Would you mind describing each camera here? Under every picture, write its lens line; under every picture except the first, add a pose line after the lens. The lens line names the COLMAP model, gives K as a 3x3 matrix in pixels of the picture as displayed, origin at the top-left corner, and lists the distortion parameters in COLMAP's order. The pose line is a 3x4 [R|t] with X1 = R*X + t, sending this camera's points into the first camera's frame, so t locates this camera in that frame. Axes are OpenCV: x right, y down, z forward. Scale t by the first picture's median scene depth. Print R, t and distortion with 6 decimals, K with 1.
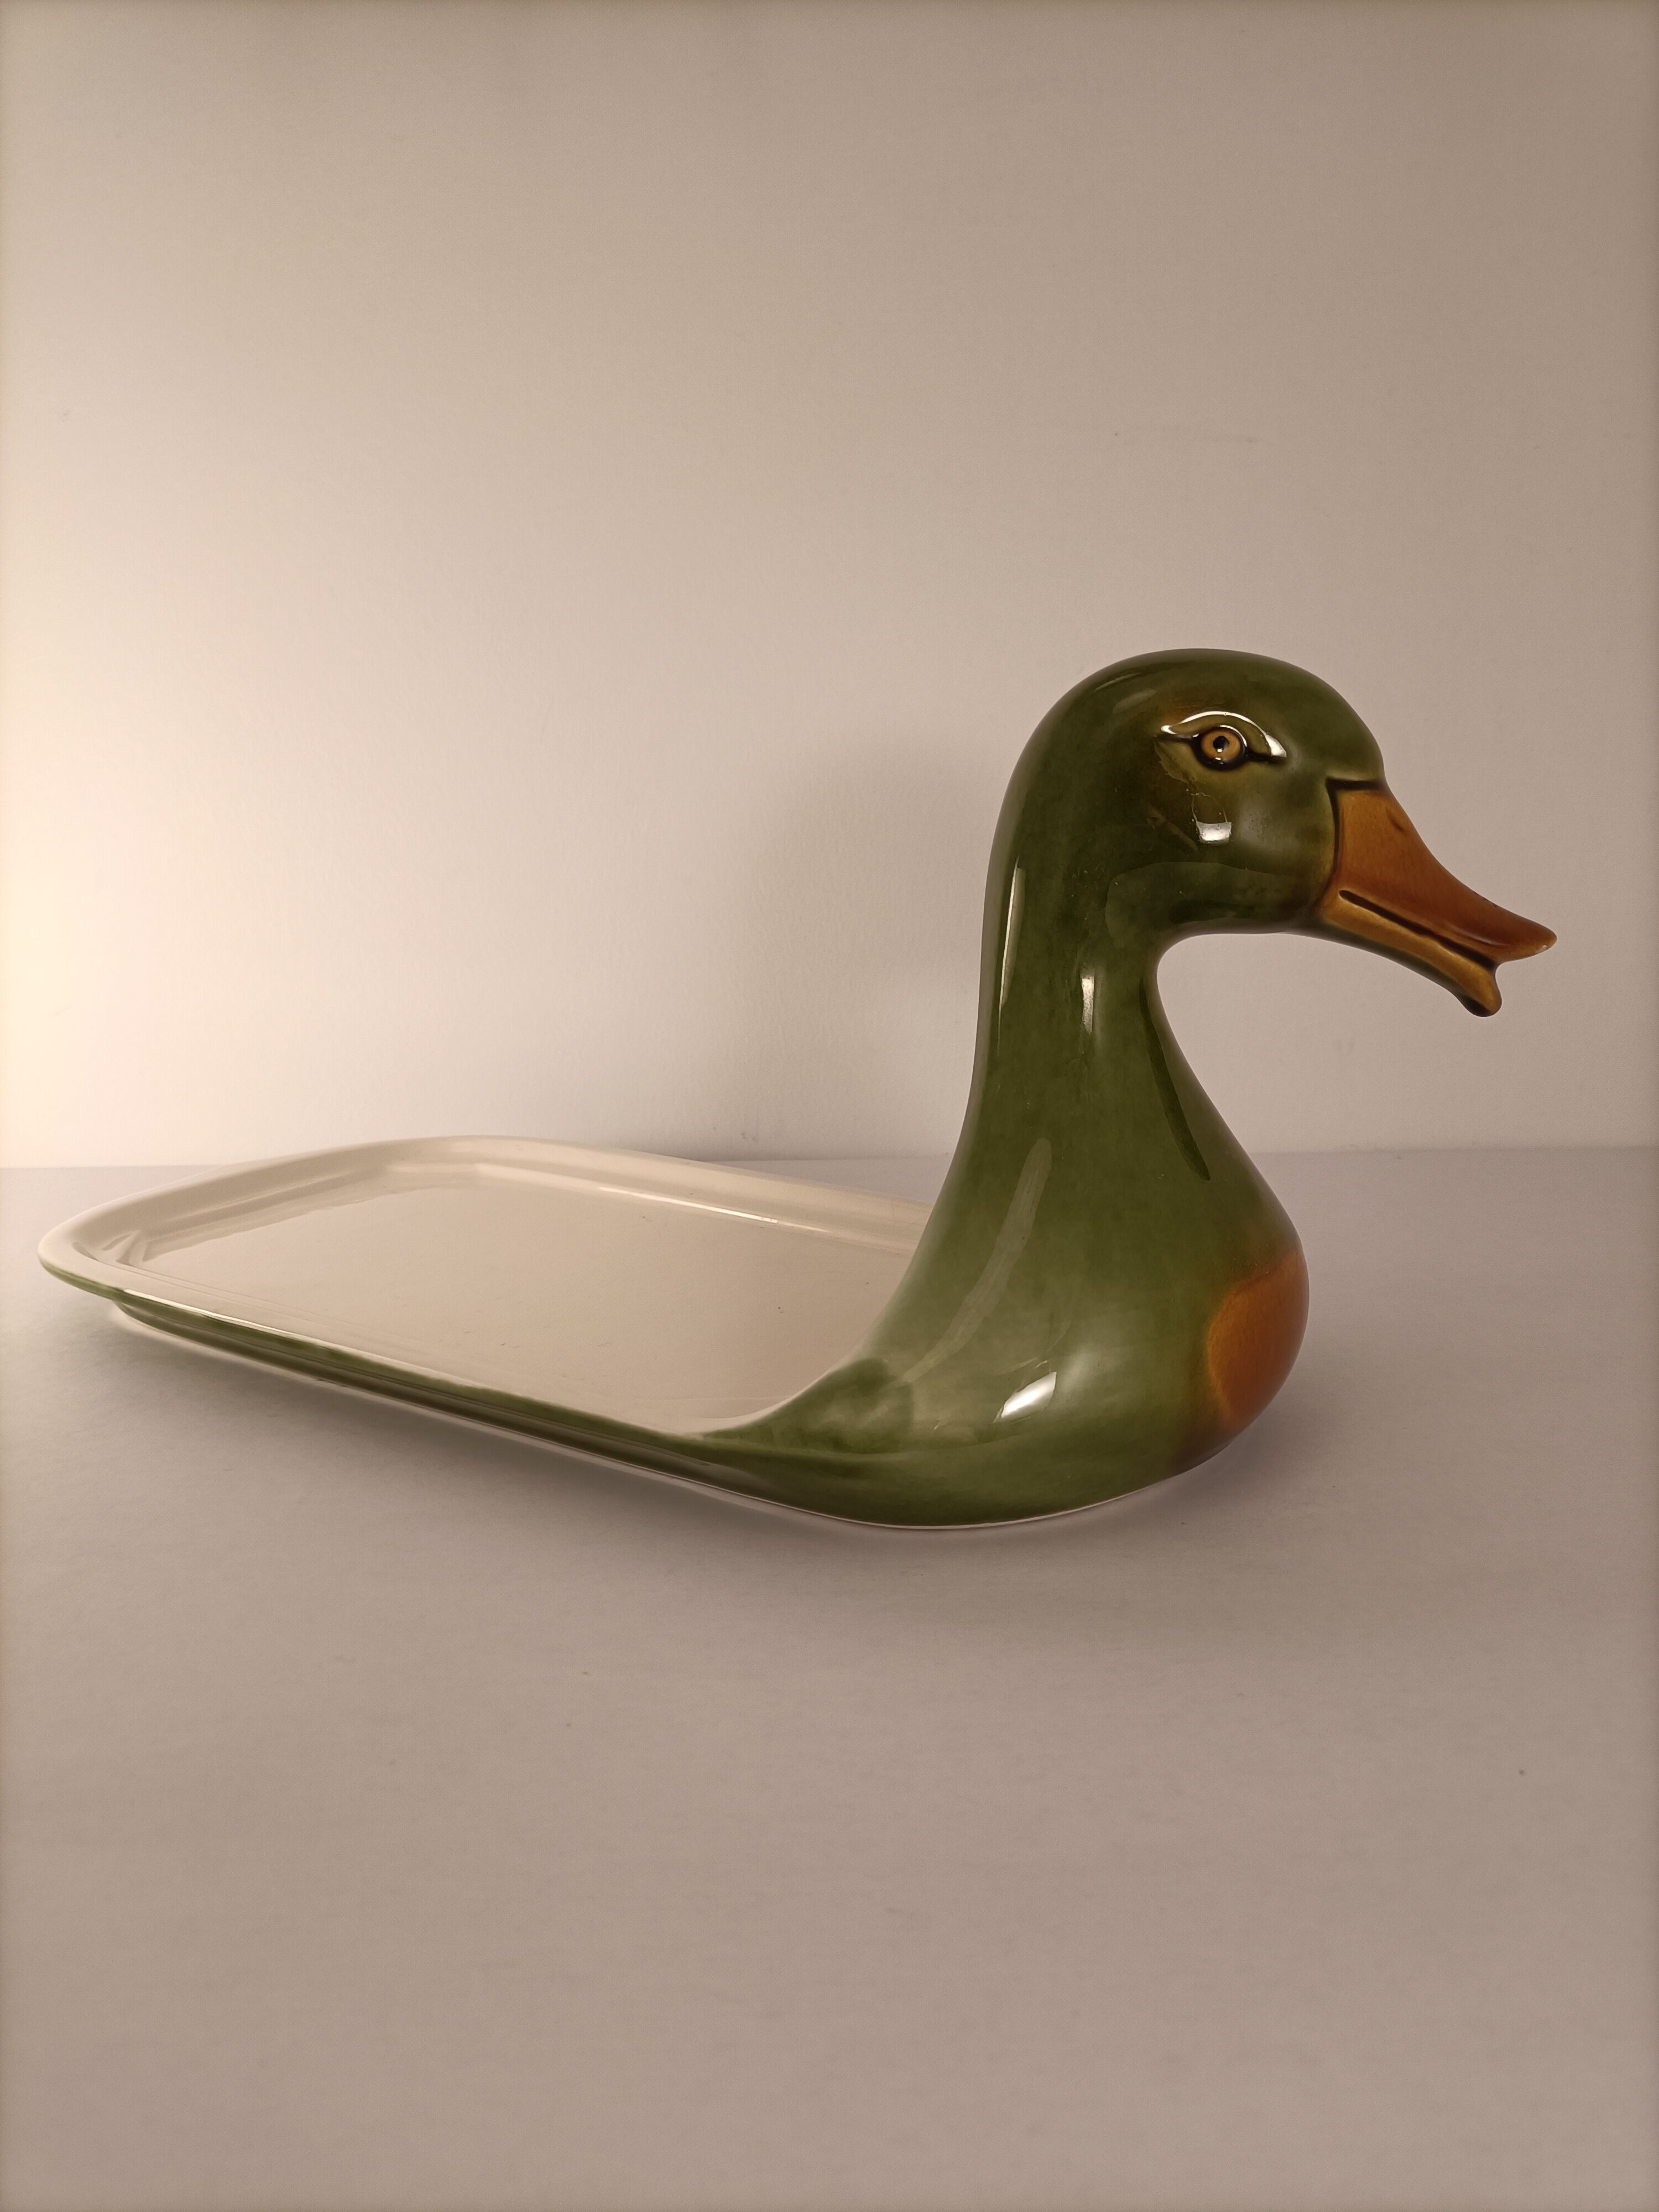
lens RADIAL K [[1745.7, 0, 829.5], [0, 1745.7, 1106.0], [0, 0, 1]] dist [0.123844, -0.383317]
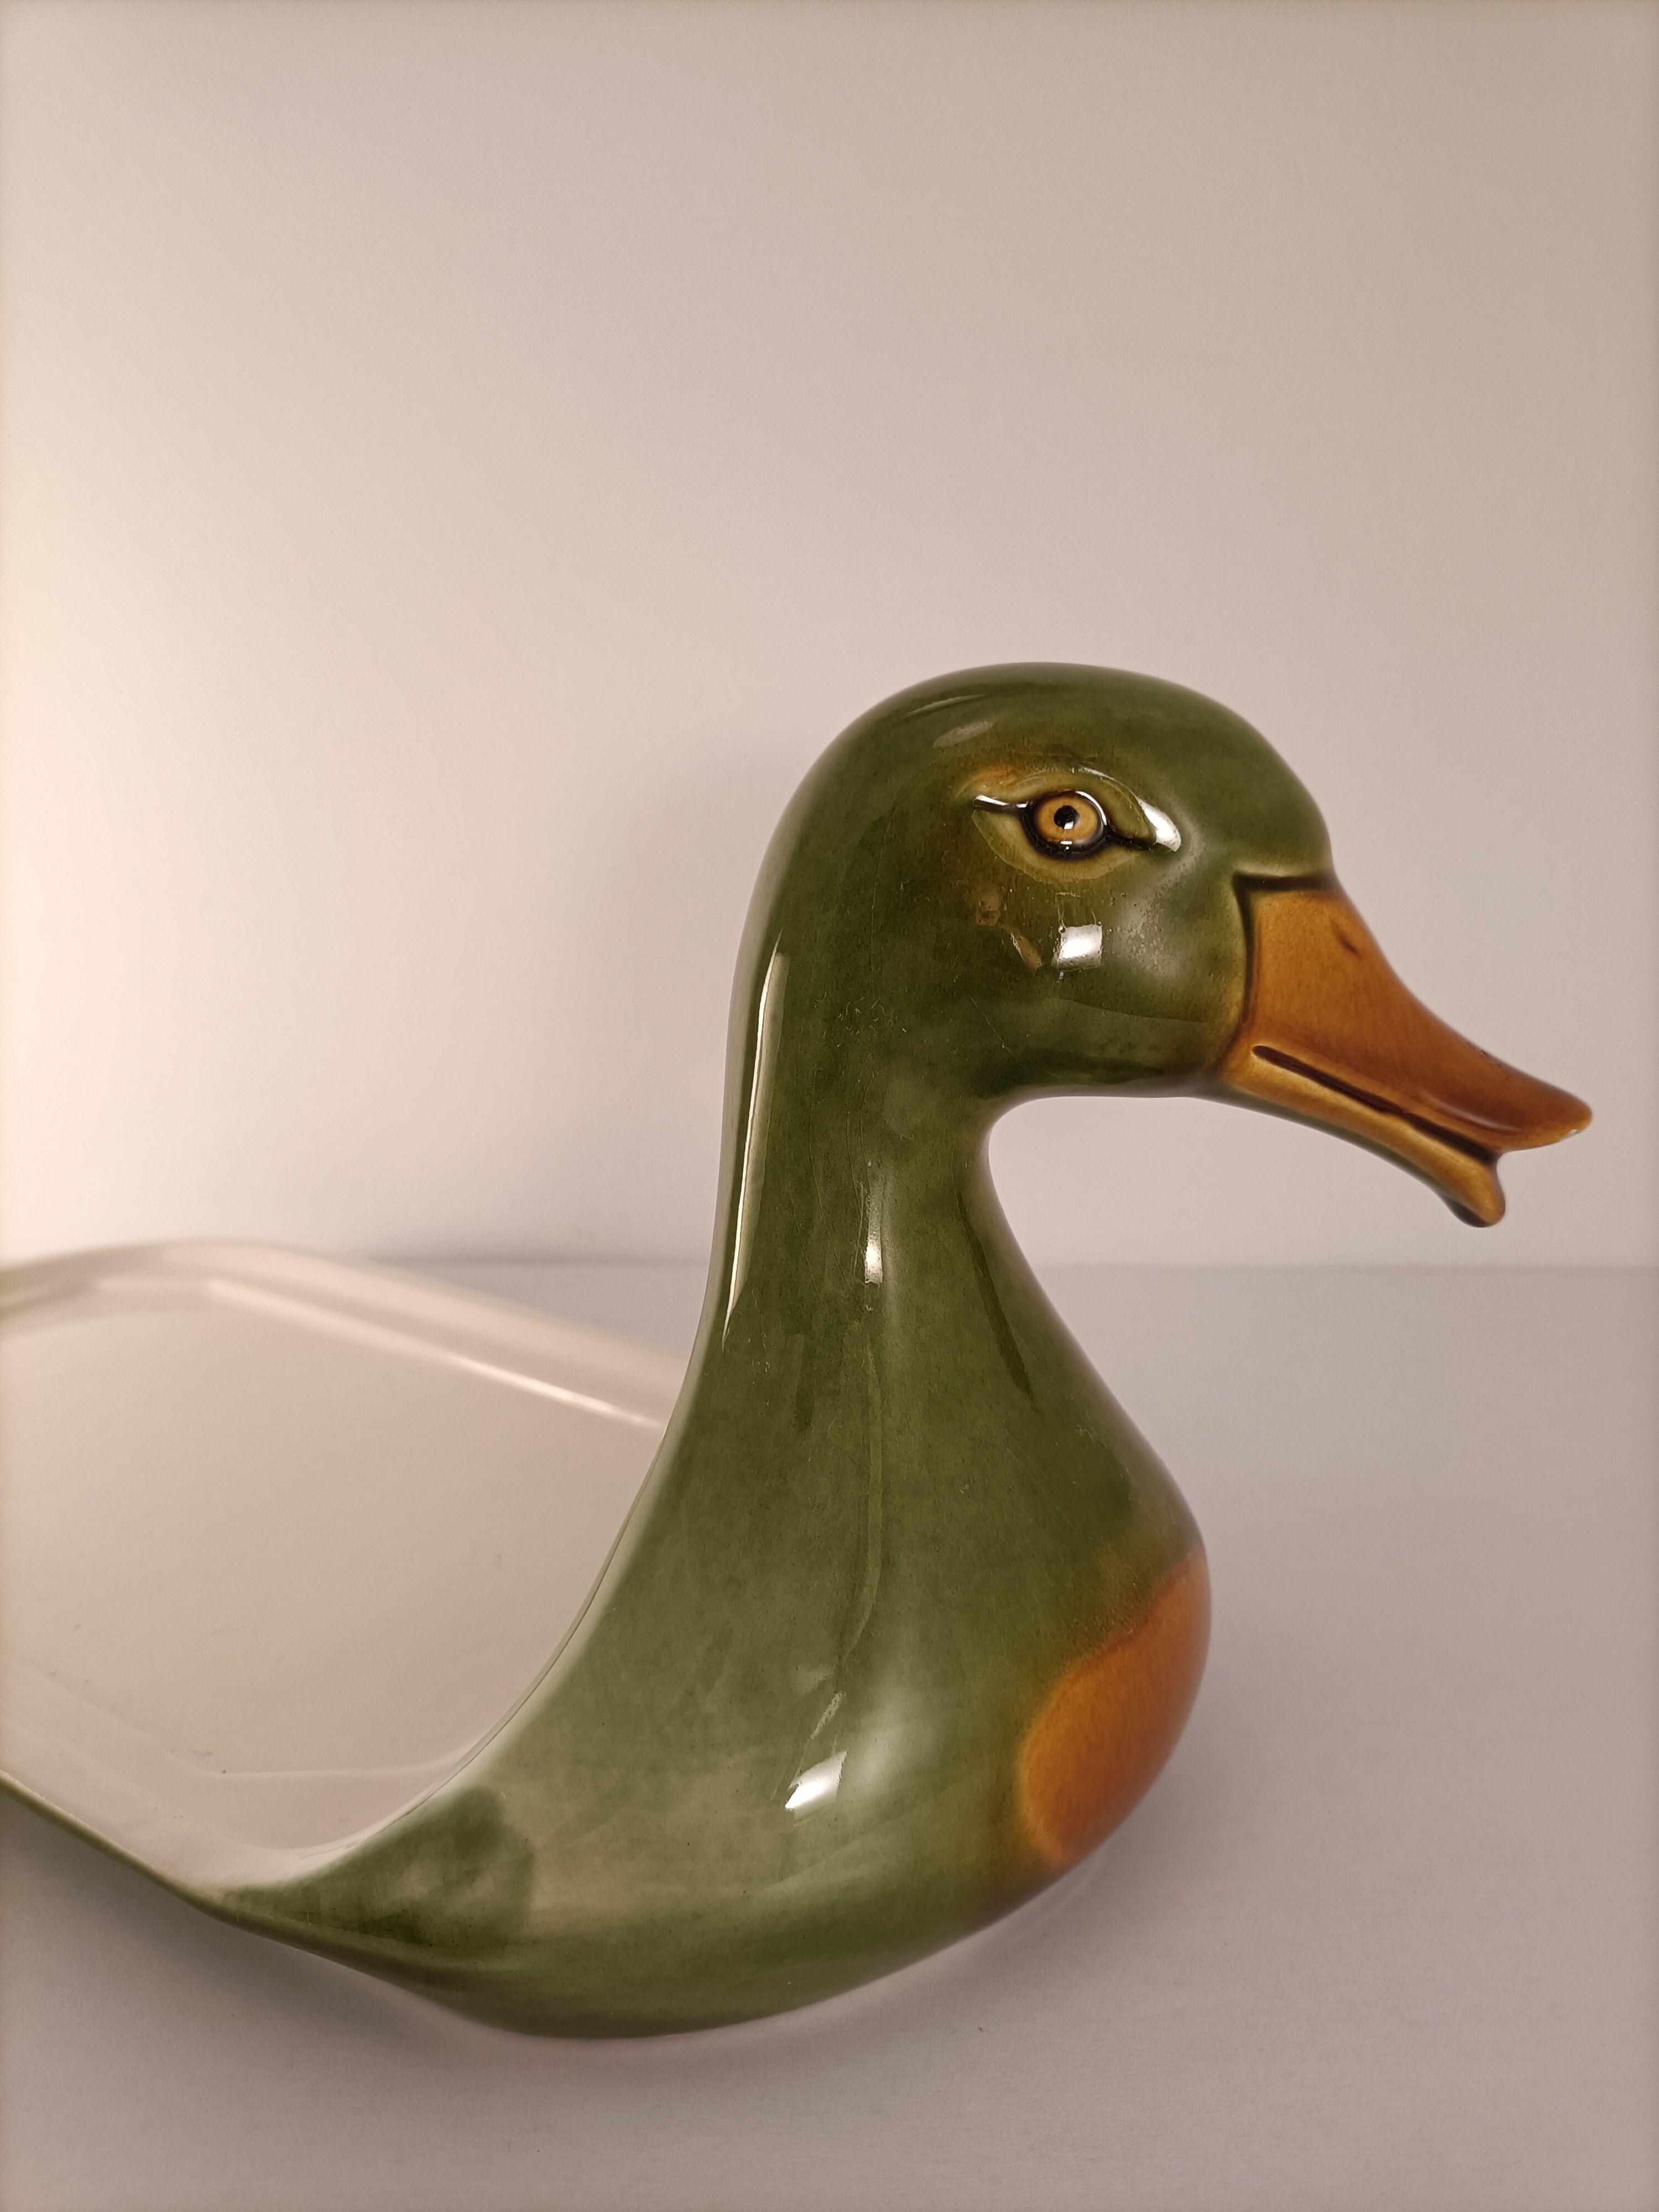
lens RADIAL K [[1745.7, 0, 829.5], [0, 1745.7, 1106.0], [0, 0, 1]] dist [0.123844, -0.383317]
pose [[0.999548, 0.019623, -0.022770, 0.150481], [-0.019026, 0.999477, 0.026131, -0.114765], [0.023271, -0.025686, 0.999399, 0.356327]]
